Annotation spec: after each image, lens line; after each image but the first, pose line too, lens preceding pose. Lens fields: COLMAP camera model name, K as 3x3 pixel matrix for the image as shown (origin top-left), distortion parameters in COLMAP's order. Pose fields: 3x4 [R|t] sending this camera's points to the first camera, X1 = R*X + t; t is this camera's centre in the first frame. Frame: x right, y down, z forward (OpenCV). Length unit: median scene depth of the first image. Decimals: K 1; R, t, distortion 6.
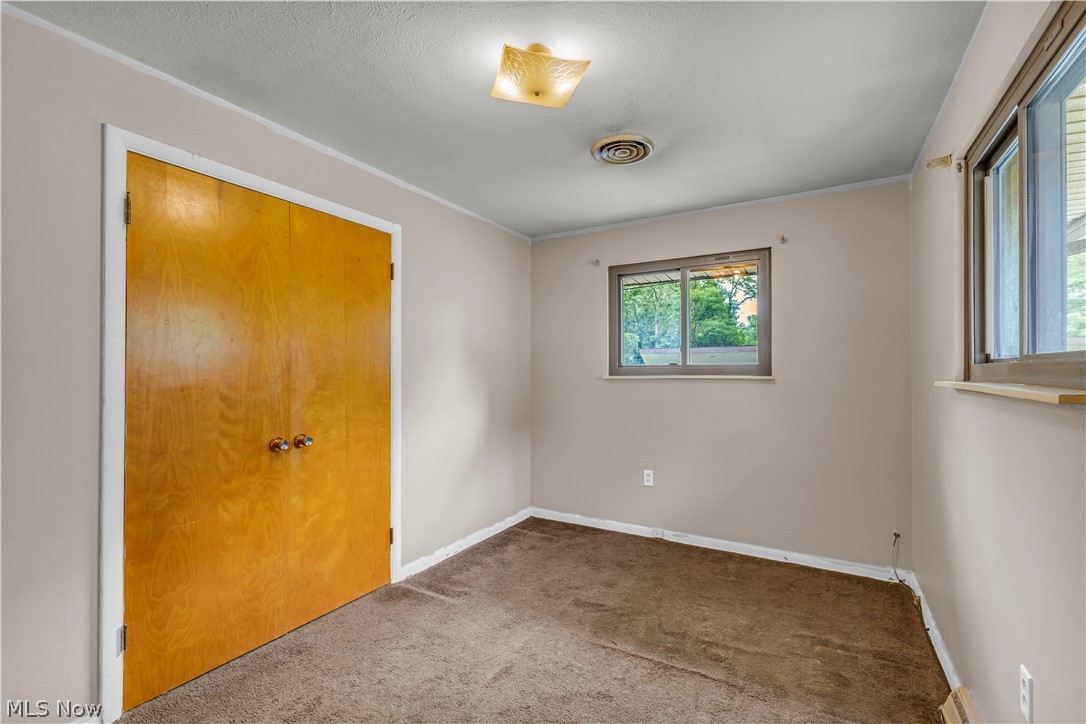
lens RADIAL K [[483.6, 0, 539.3], [0, 483.6, 362.6], [0, 0, 1]] dist [0.010280, -0.001949]
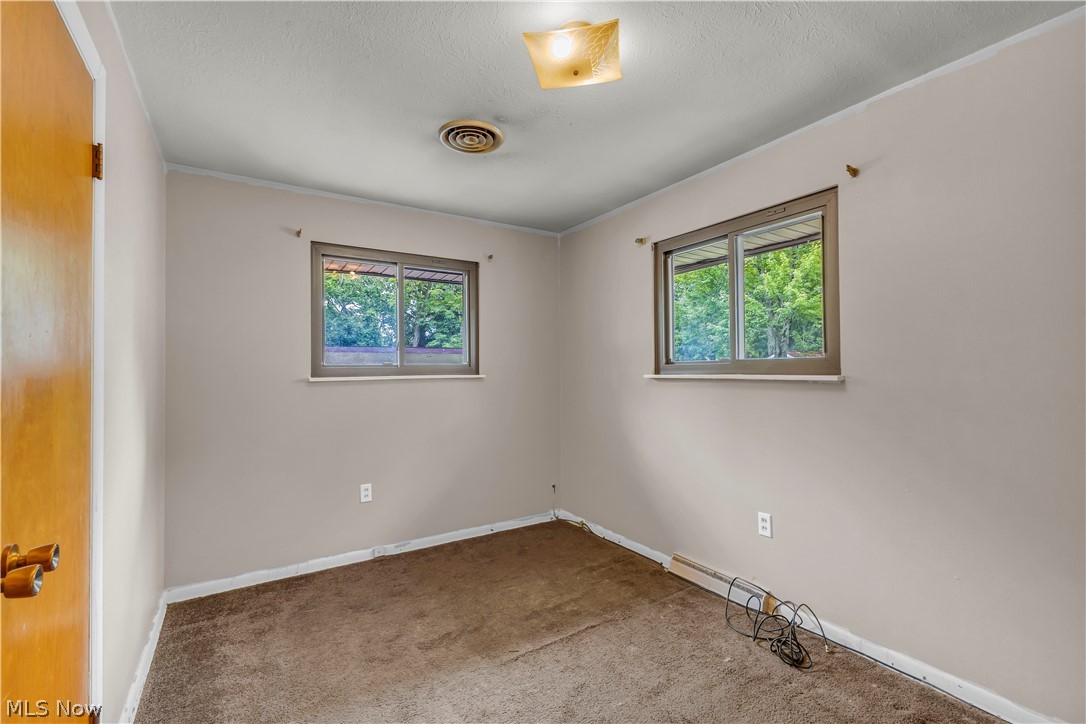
lens RADIAL K [[483.6, 0, 548.1], [0, 483.6, 358.3], [0, 0, 1]] dist [0.010280, -0.001949]
pose [[0.435972, 0.017831, 0.899784, -0.506602], [-0.006148, 0.999839, -0.016834, 0.007532], [-0.899939, 0.001807, 0.436011, 0.376426]]
